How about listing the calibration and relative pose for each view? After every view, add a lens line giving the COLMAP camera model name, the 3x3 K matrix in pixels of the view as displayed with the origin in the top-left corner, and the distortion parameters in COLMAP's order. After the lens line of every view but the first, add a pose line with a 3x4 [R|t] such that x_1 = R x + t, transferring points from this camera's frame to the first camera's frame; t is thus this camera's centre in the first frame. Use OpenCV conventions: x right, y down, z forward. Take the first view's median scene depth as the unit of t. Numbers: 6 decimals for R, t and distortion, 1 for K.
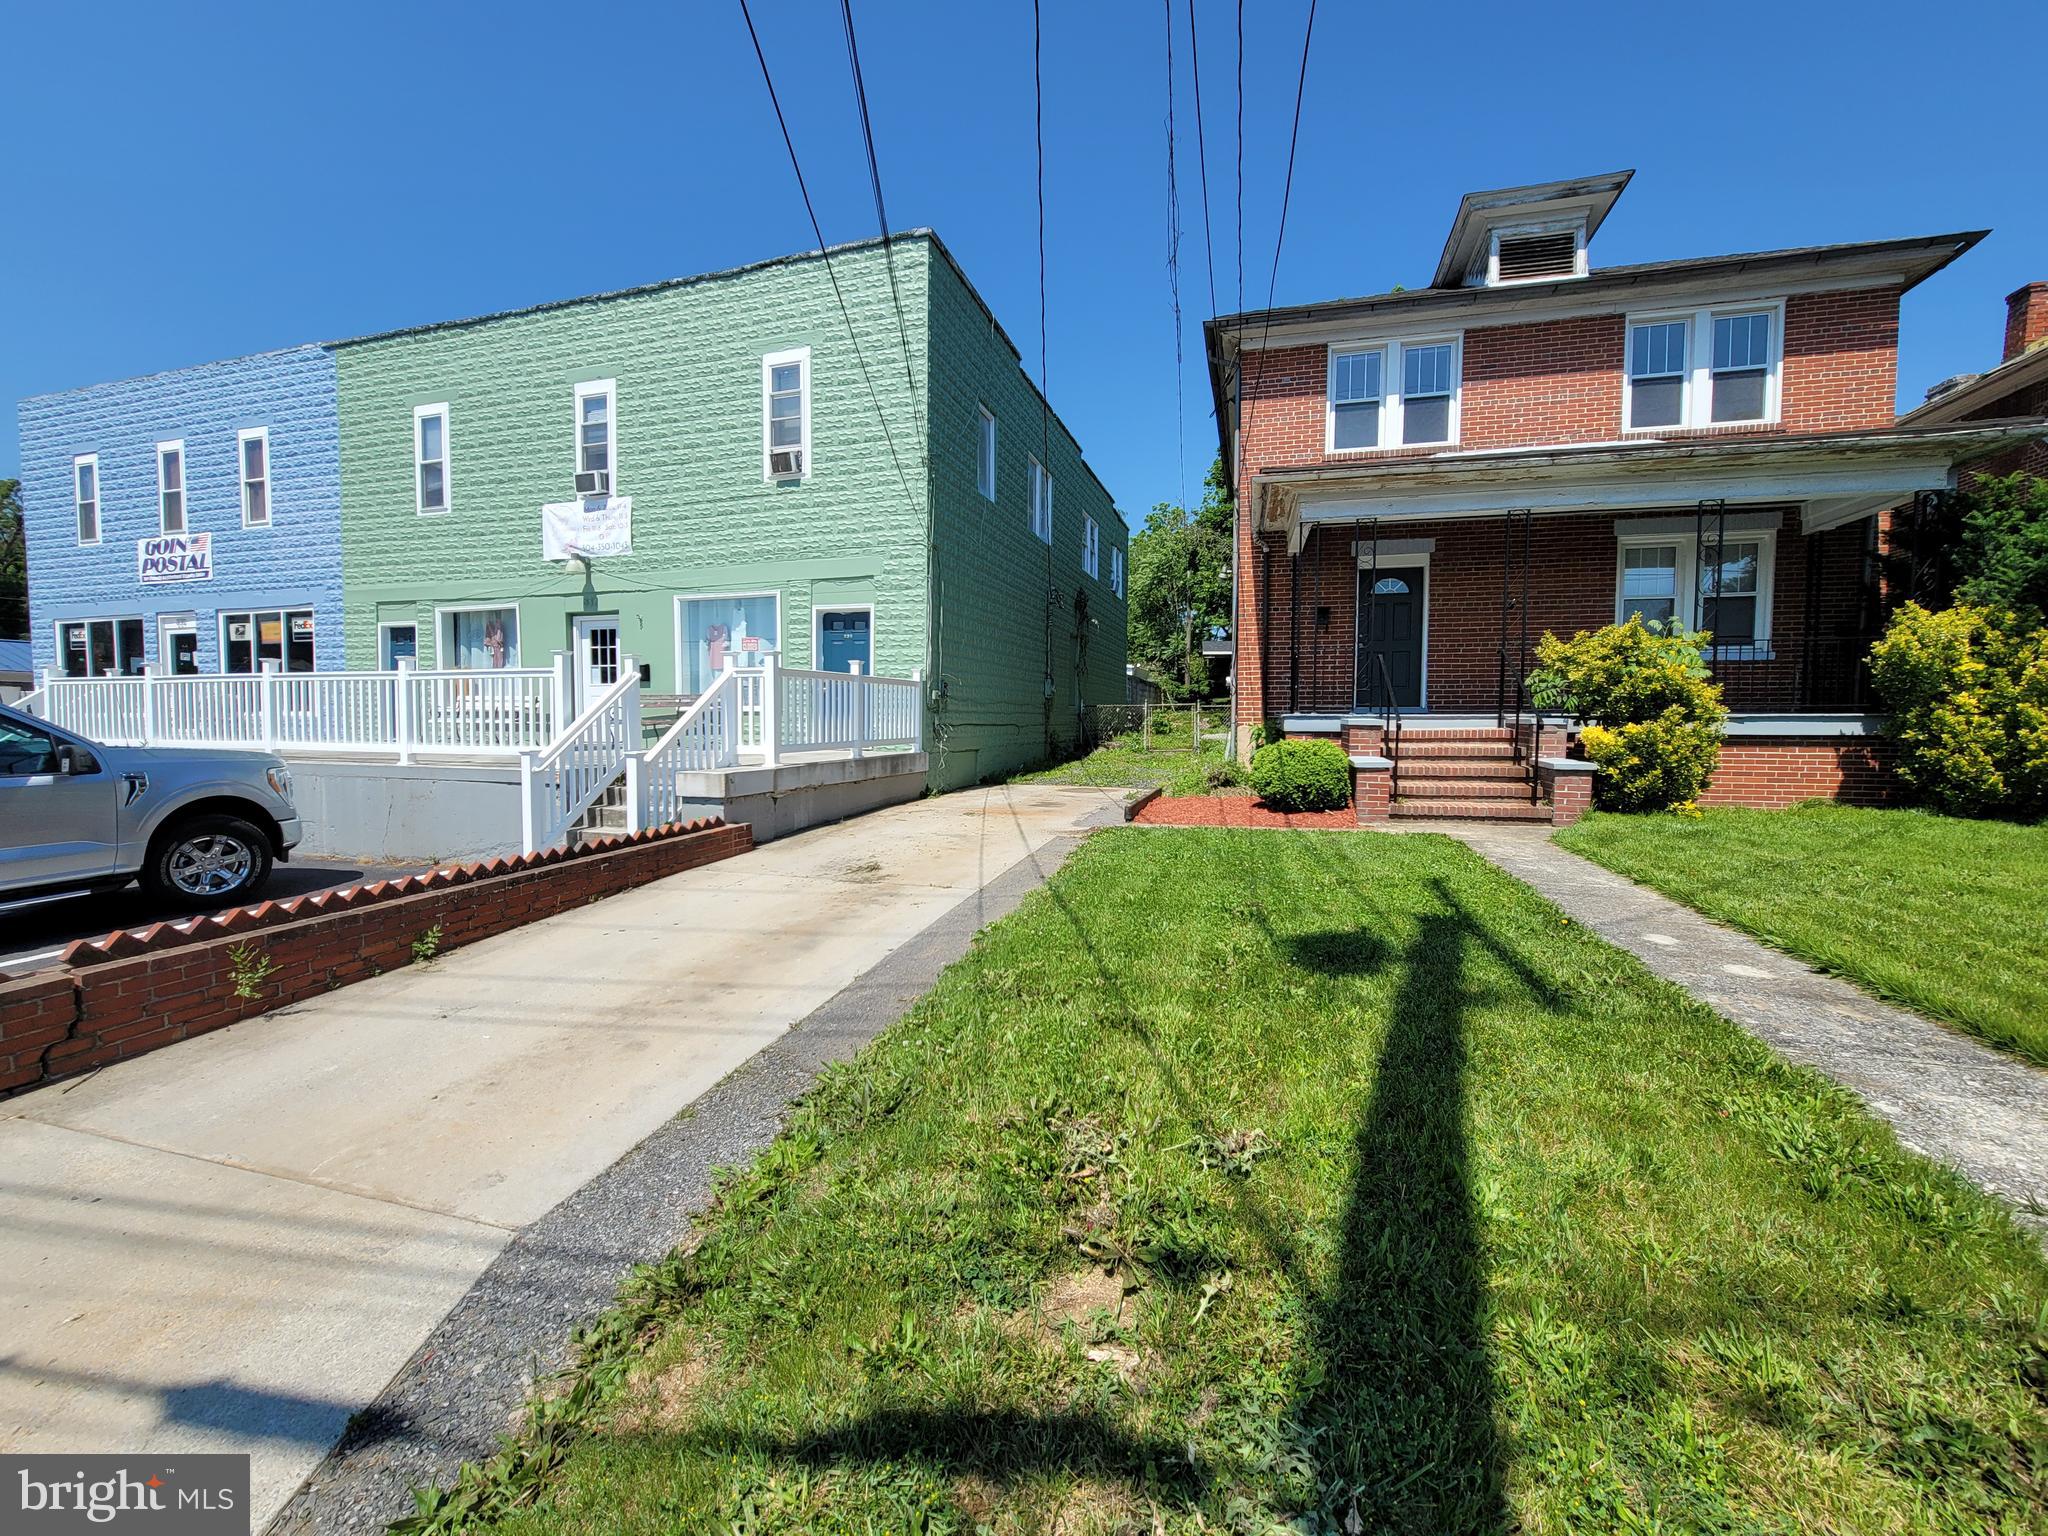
lens RADIAL K [[825.1, 0, 1023.9], [0, 825.1, 761.4], [0, 0, 1]] dist [-0.000744, 0.000292]
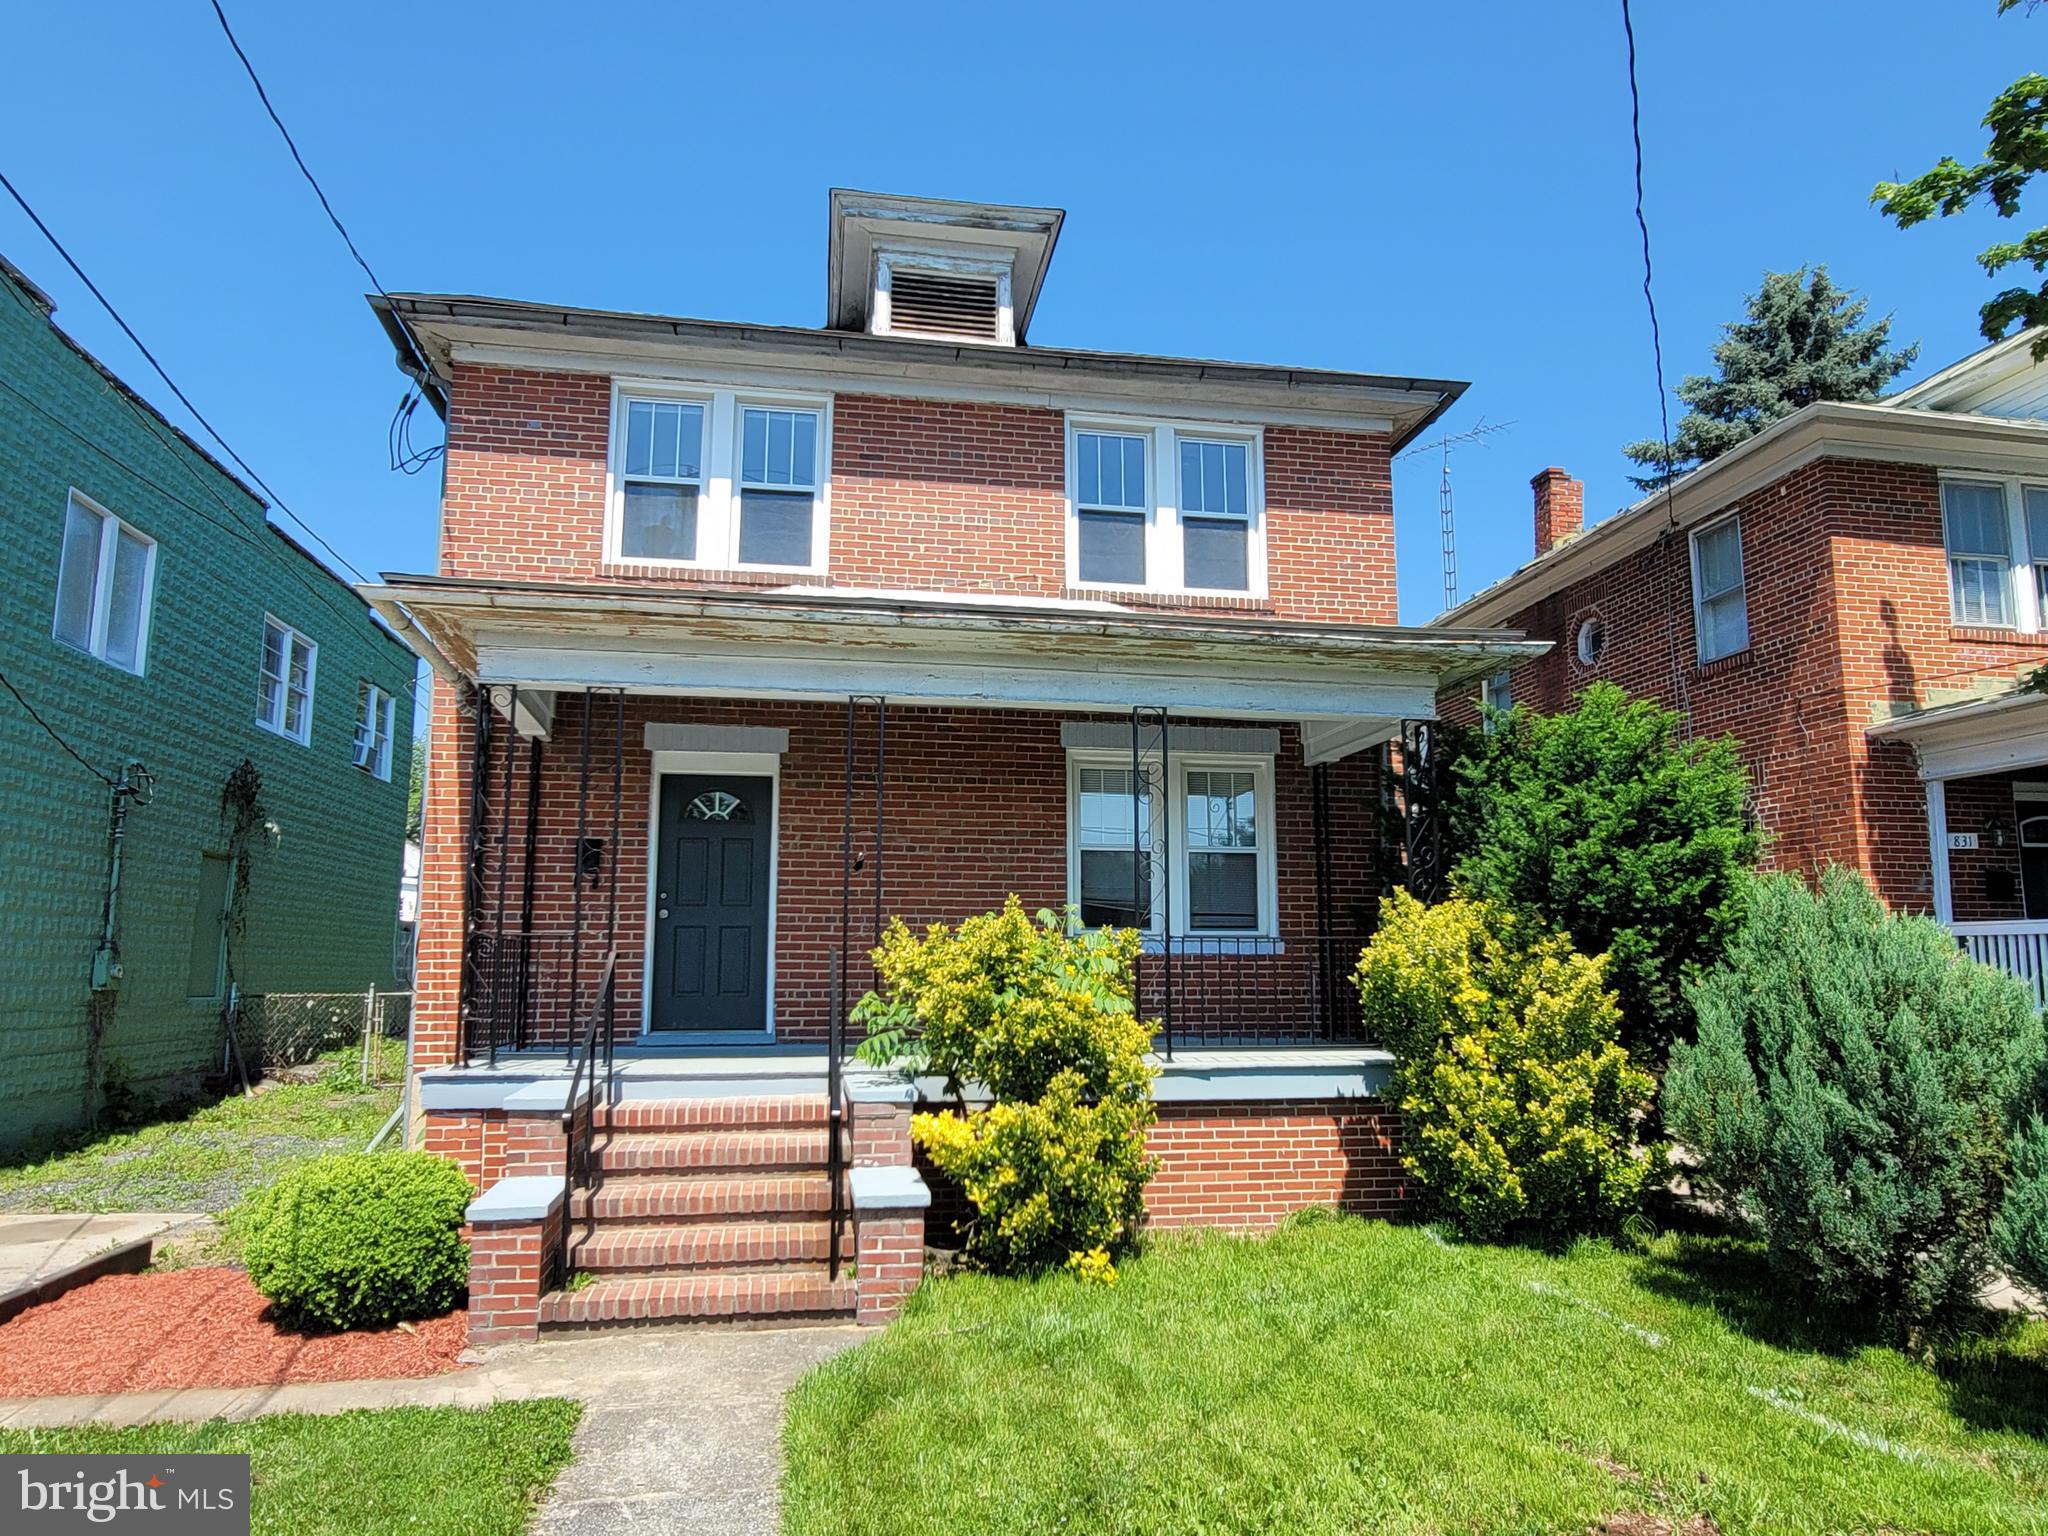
lens RADIAL K [[1297.5, 0, 1024.0], [0, 1297.5, 768.0], [0, 0, 1]] dist [-0.003297, 0.001311]
pose [[0.913443, 0.058308, 0.402769, 0.331009], [0.019403, 0.982318, -0.186213, -0.086386], [-0.406505, 0.177910, 0.896159, 0.165040]]
